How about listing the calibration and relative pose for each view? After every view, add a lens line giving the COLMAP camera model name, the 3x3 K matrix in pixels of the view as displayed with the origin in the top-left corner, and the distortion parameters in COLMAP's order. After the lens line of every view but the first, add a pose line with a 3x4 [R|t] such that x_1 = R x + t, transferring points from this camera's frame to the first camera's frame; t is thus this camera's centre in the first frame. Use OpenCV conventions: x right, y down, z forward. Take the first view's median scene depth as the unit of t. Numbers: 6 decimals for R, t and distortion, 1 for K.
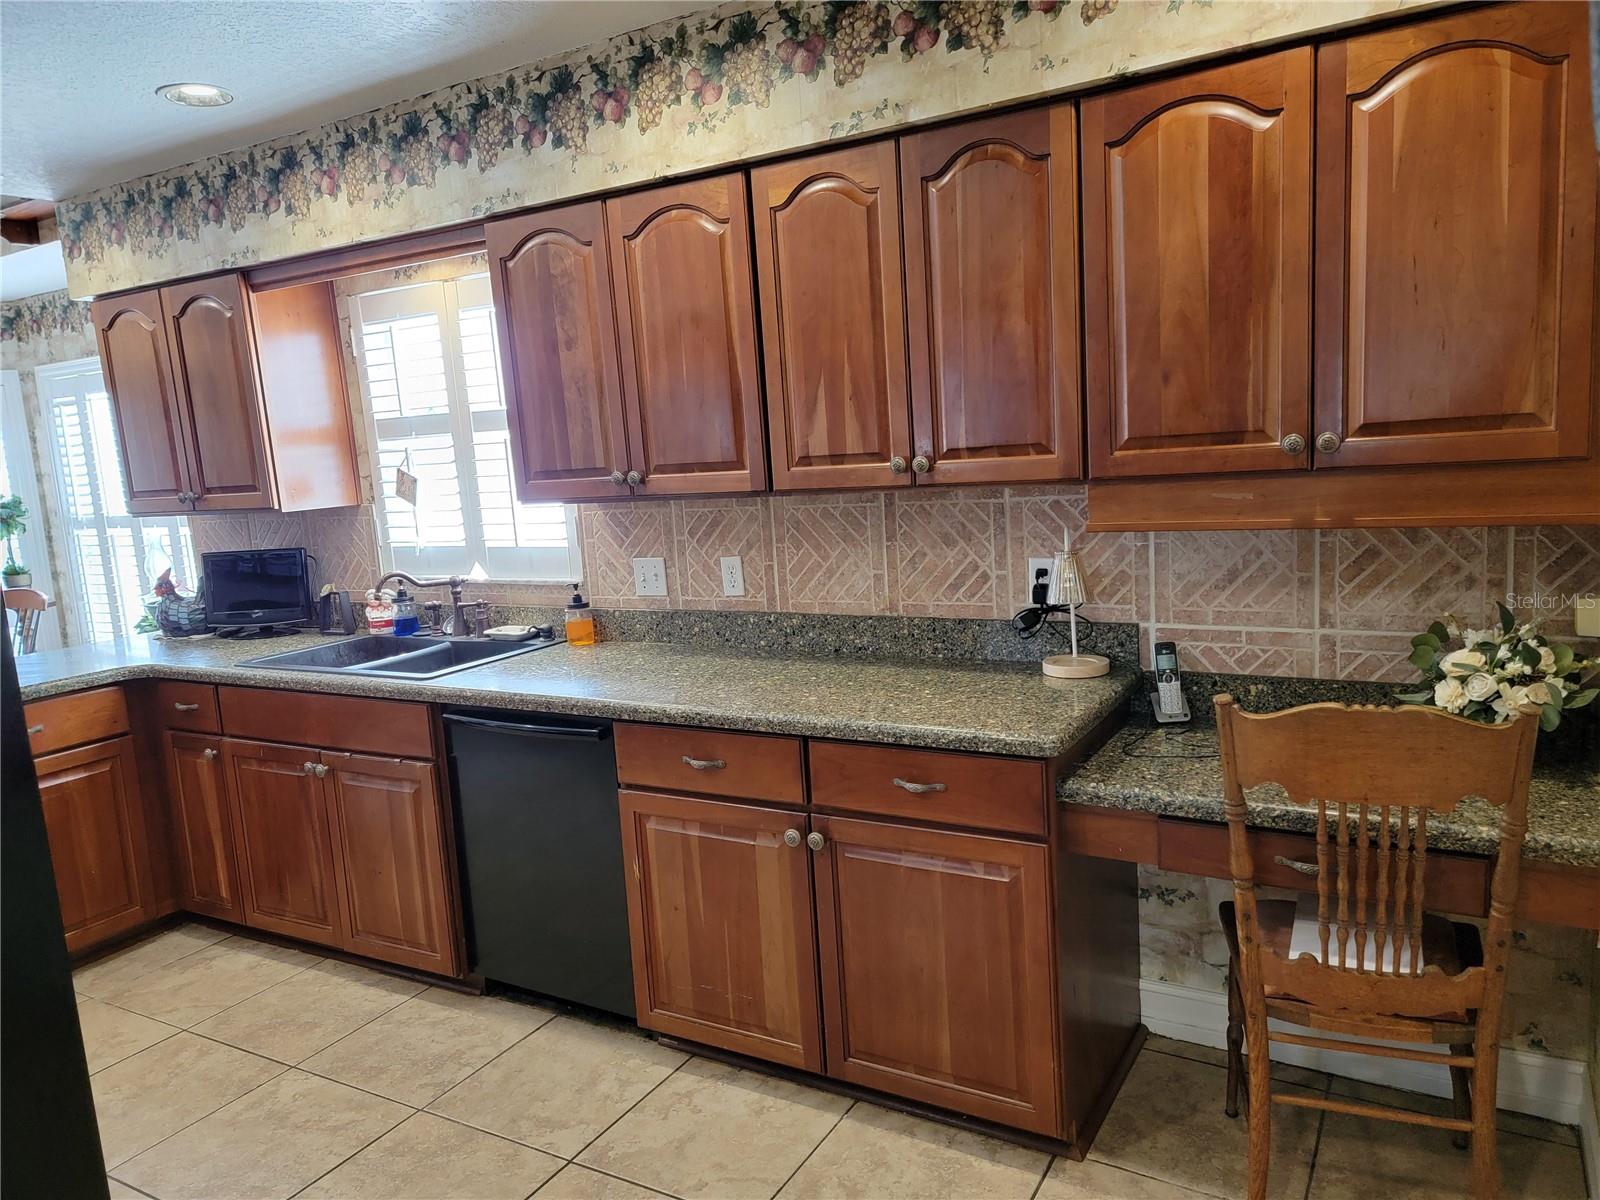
lens RADIAL K [[1126.3, 0, 782.3], [0, 1126.3, 604.2], [0, 0, 1]] dist [0.048907, -0.010677]
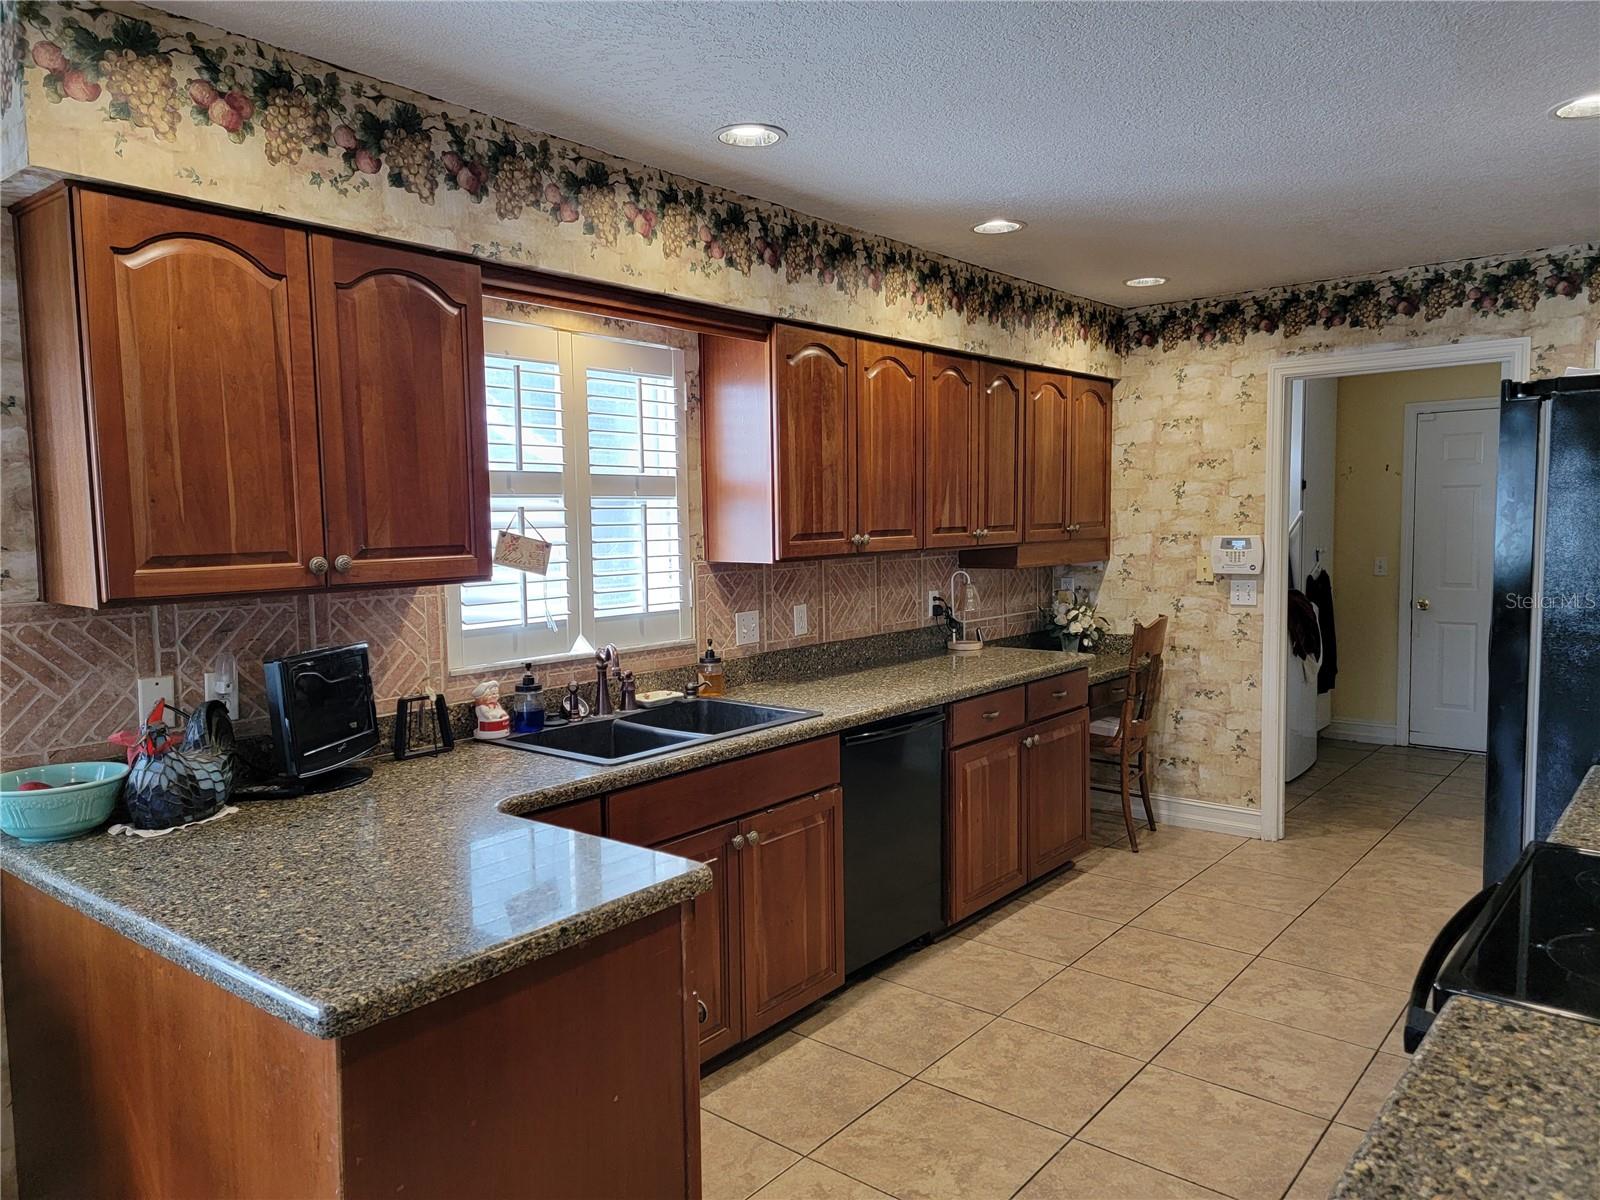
lens RADIAL K [[1126.3, 0, 786.4], [0, 1126.3, 610.9], [0, 0, 1]] dist [0.048907, -0.010677]
pose [[0.156573, -0.019496, 0.987474, -1.363215], [0.153199, 0.988184, -0.004781, -0.031814], [-0.975713, 0.152029, 0.157709, 0.818685]]
